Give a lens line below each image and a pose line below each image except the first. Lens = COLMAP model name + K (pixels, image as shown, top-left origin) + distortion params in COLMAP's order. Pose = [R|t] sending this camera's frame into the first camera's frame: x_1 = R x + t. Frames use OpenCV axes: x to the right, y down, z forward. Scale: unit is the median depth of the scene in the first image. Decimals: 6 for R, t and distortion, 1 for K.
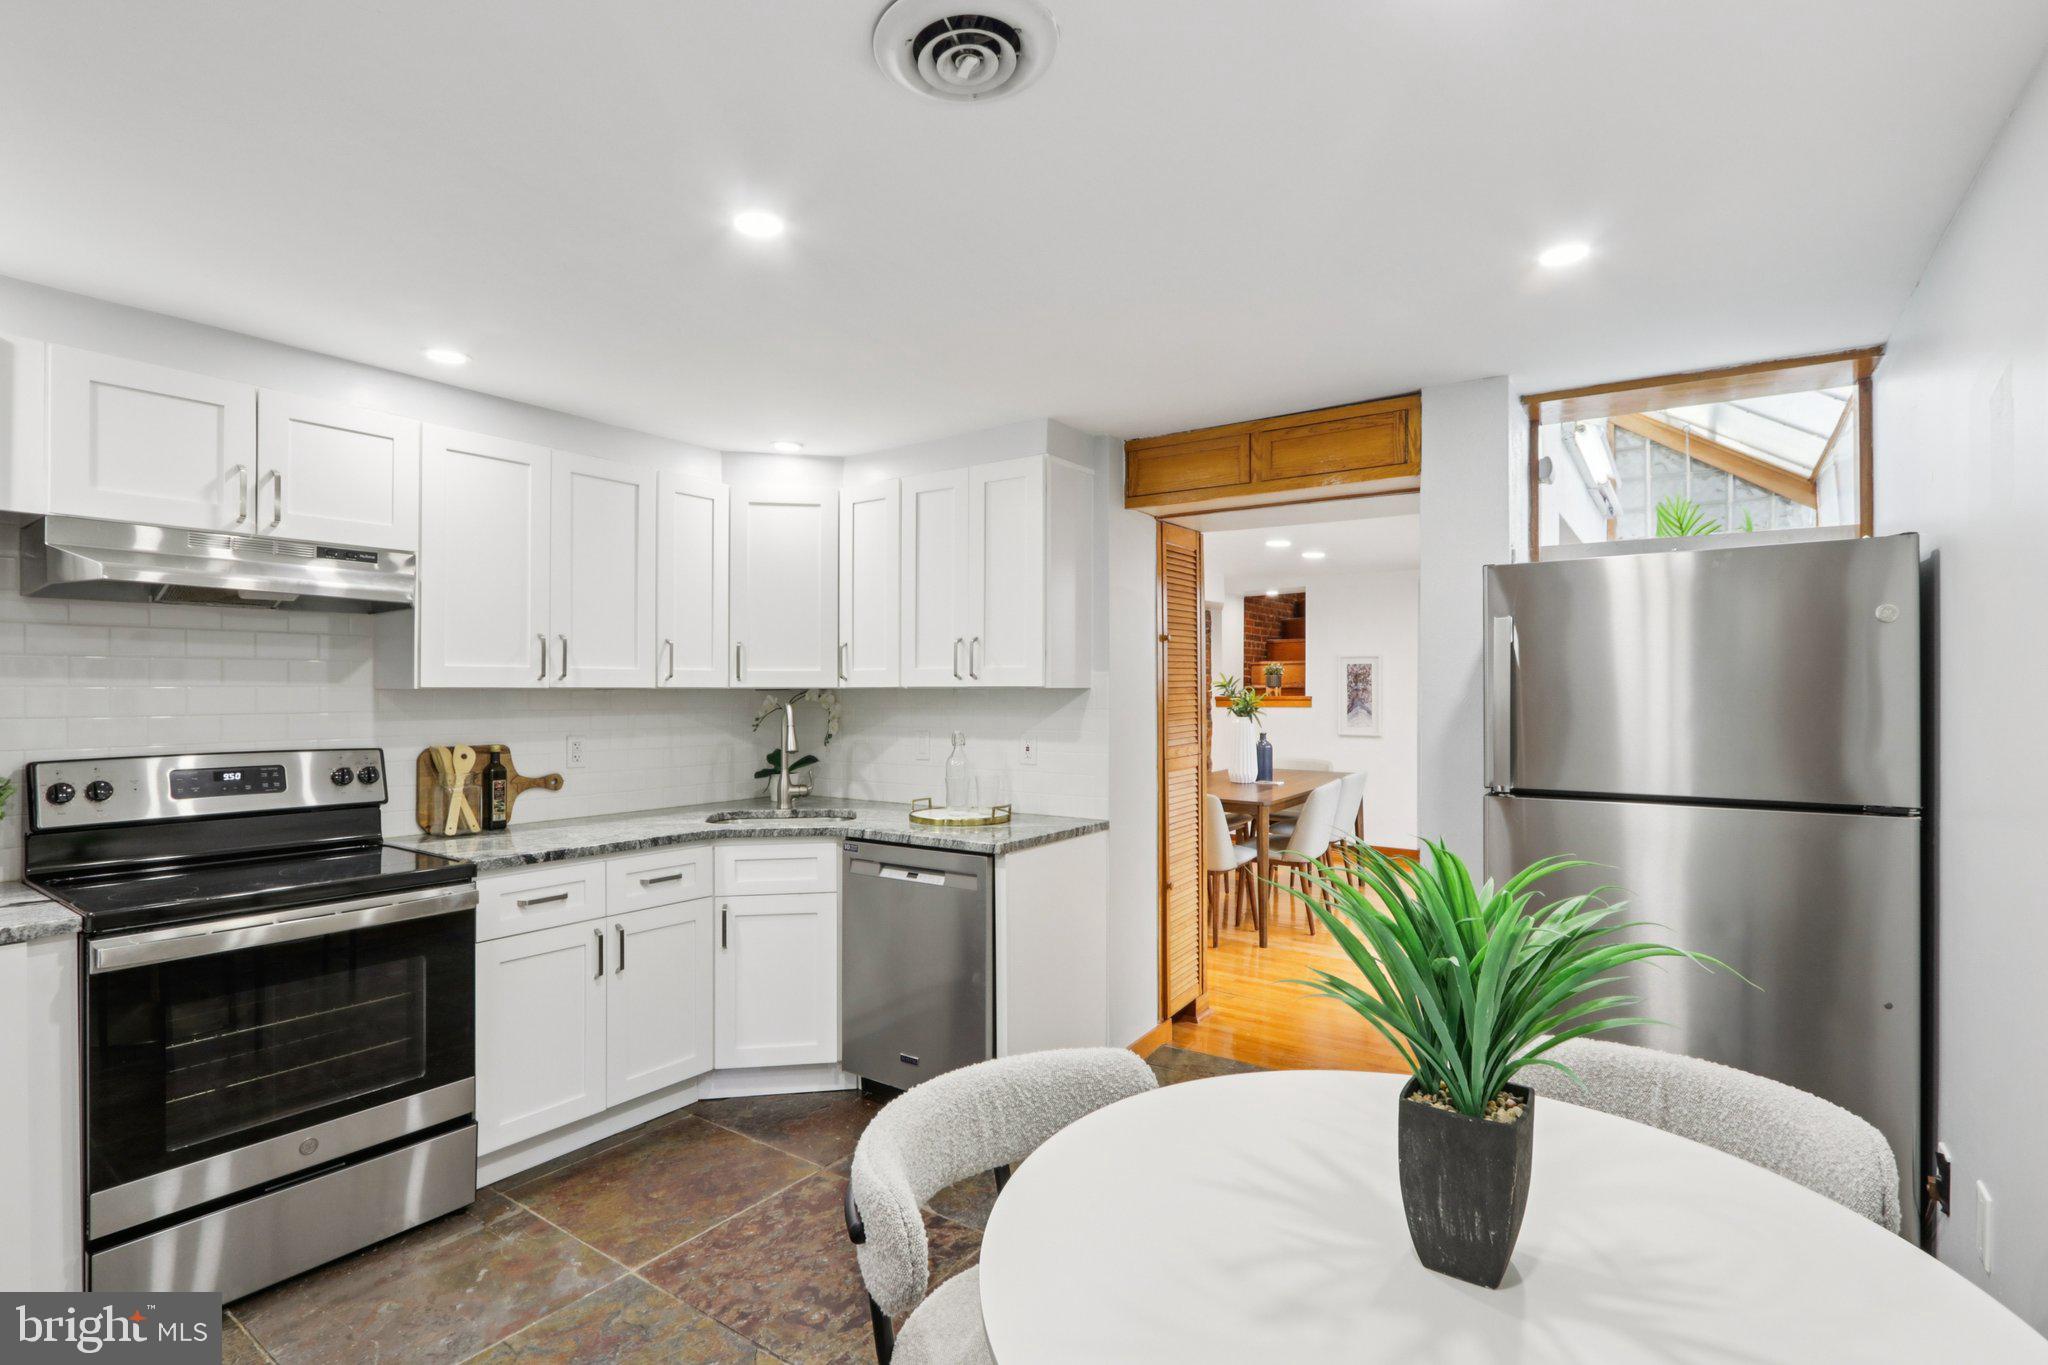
lens RADIAL K [[982.4, 0, 1047.4], [0, 982.4, 690.0], [0, 0, 1]] dist [0.012719, -0.000344]
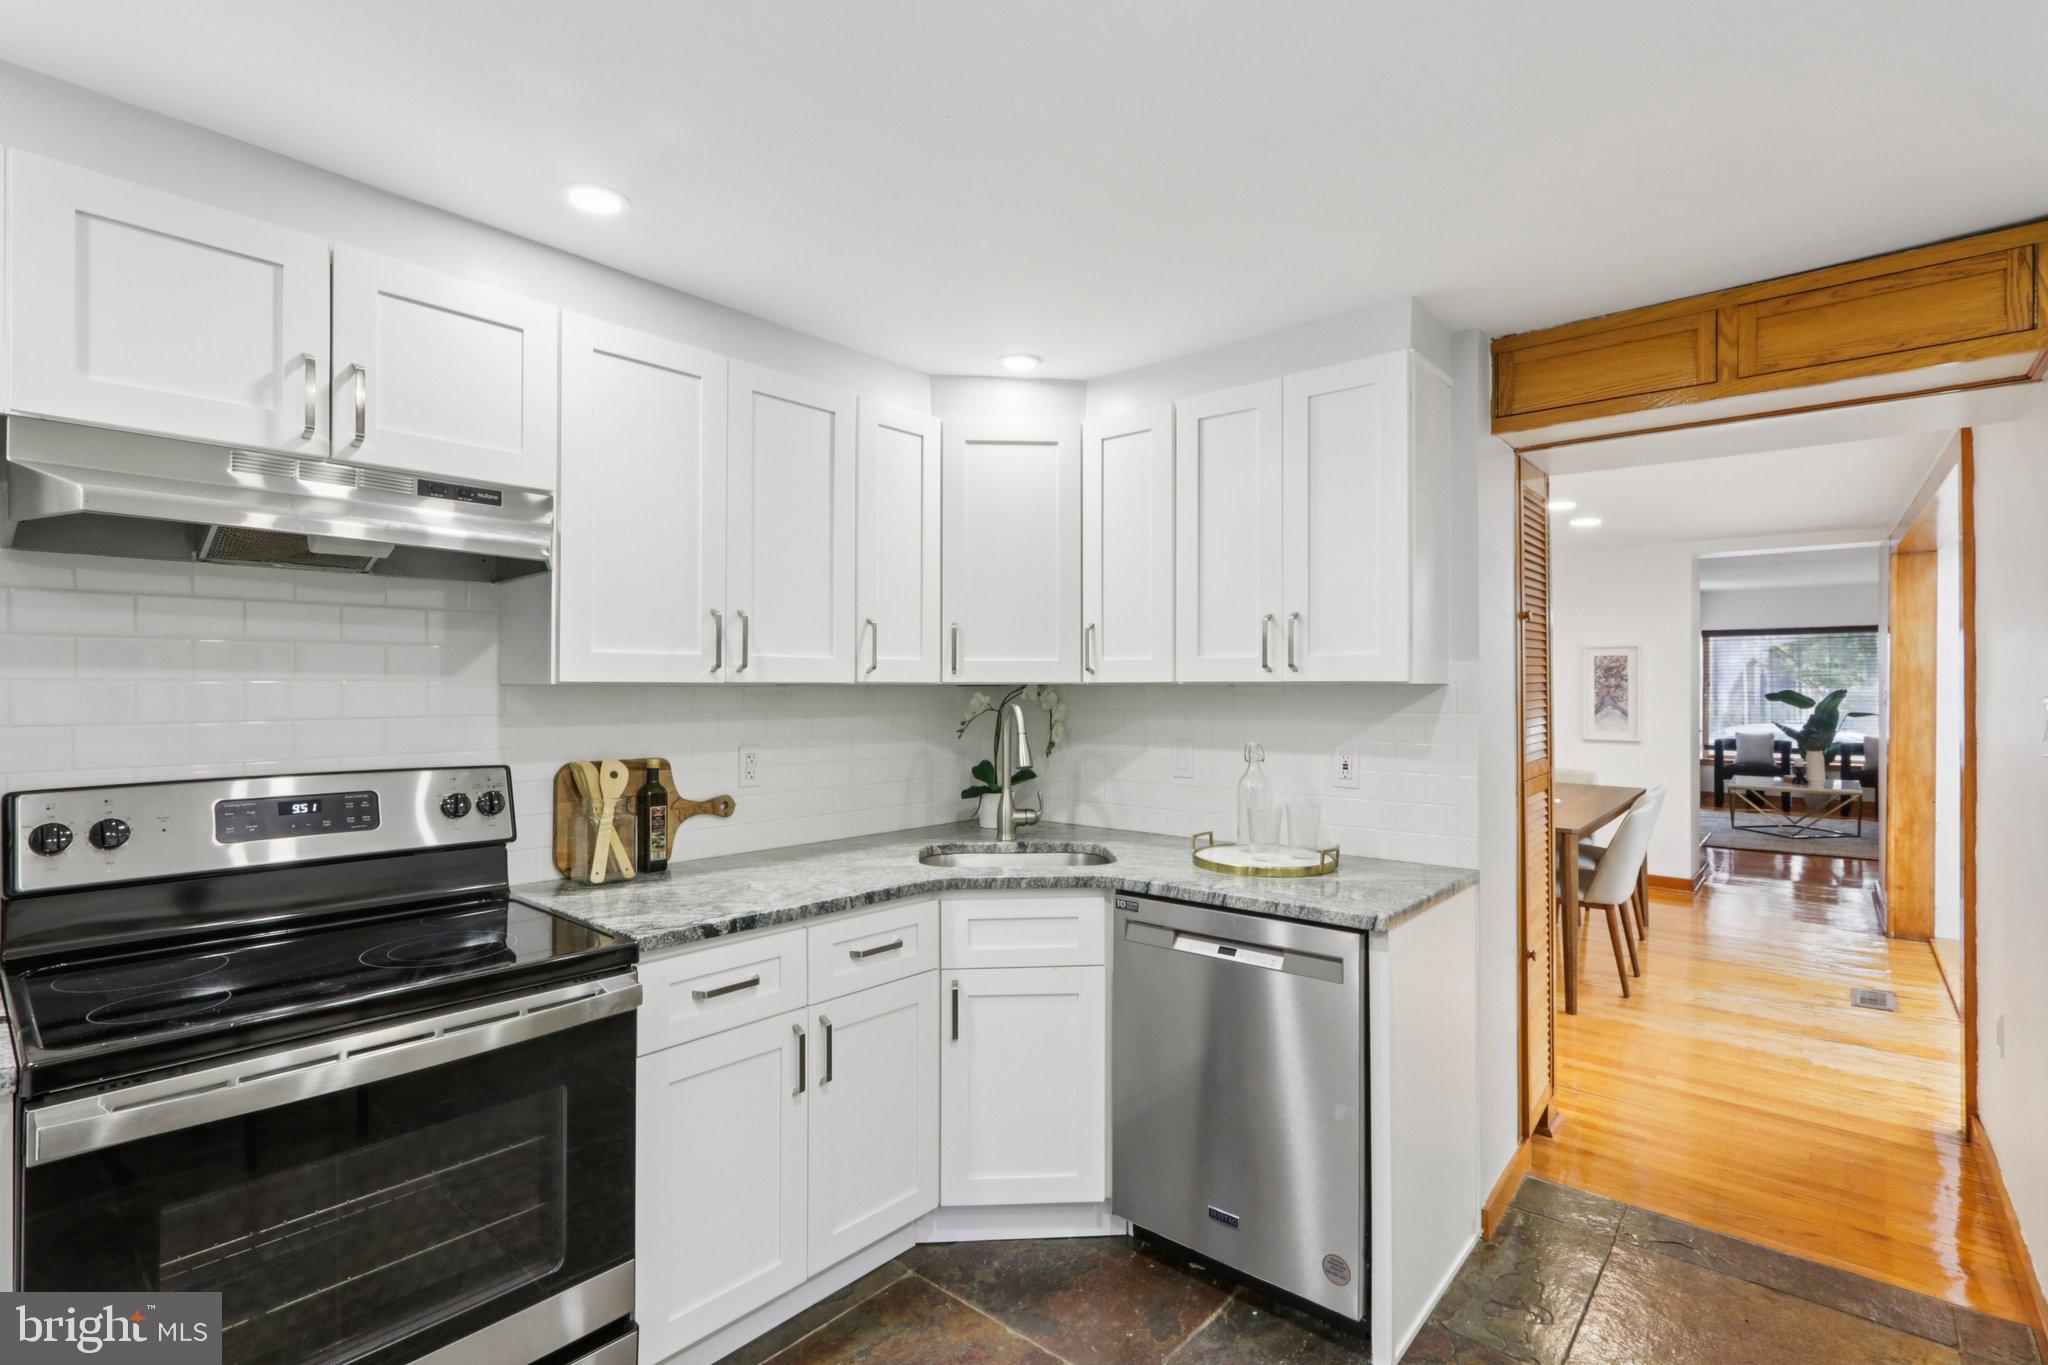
lens RADIAL K [[982.4, 0, 1071.6], [0, 982.4, 686.3], [0, 0, 1]] dist [0.012719, -0.000344]
pose [[0.996507, 0.001108, -0.083496, -0.187750], [-0.001074, 0.999999, 0.000456, -0.000237], [0.083497, -0.000365, 0.996508, 0.292347]]
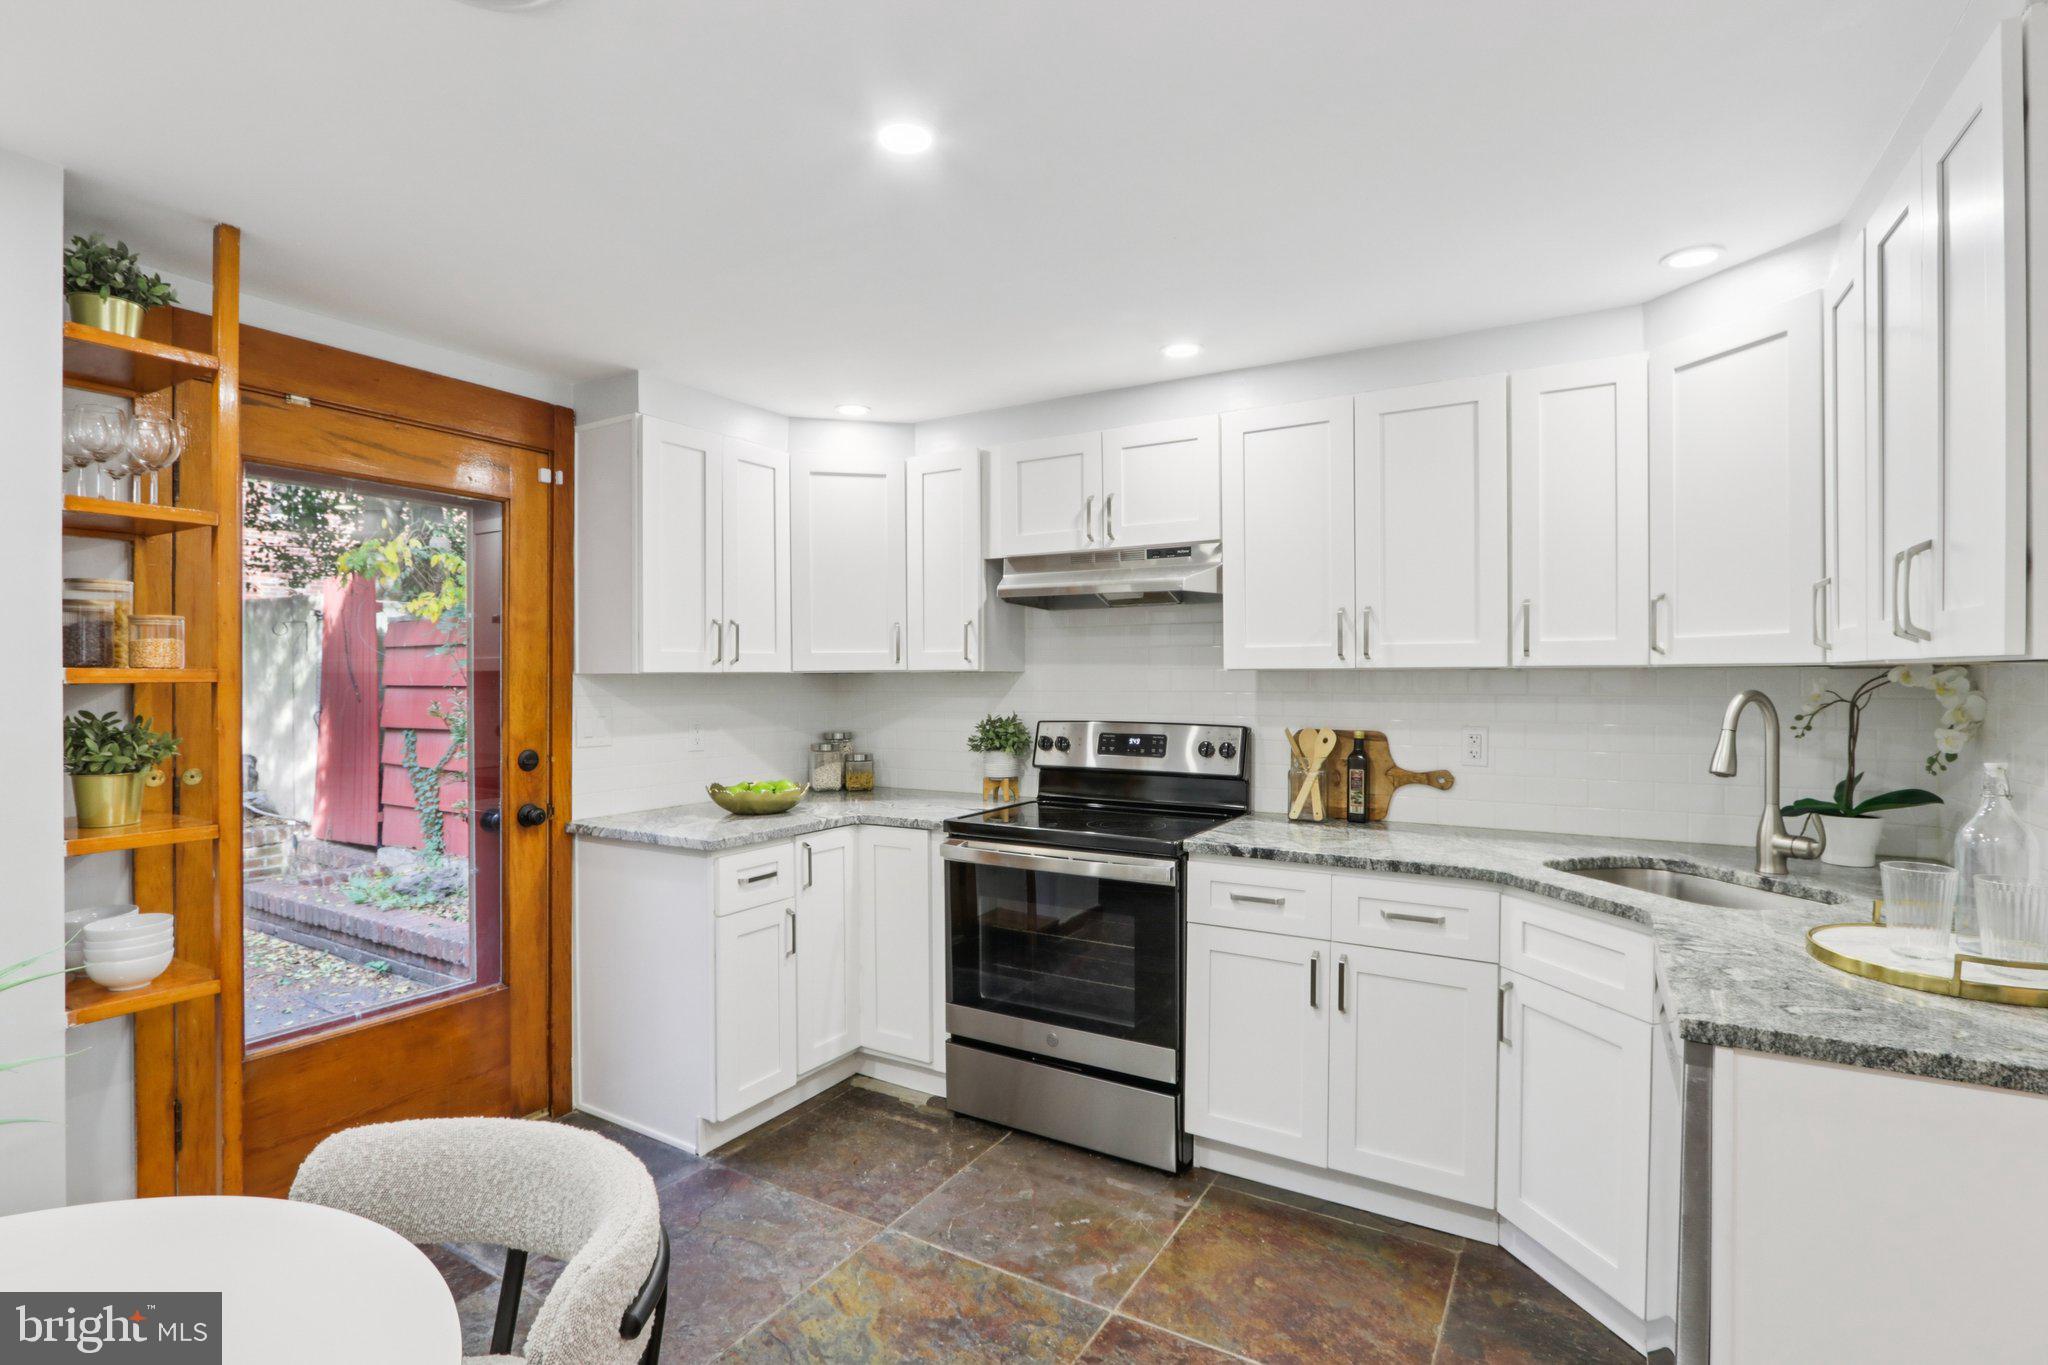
lens RADIAL K [[982.4, 0, 961.8], [0, 982.4, 685.2], [0, 0, 1]] dist [0.012719, -0.000344]
pose [[0.055183, 0.010138, -0.998425, 0.350304], [0.005875, 0.999928, 0.010478, 0.001375], [0.998459, -0.006444, 0.055119, 0.603925]]
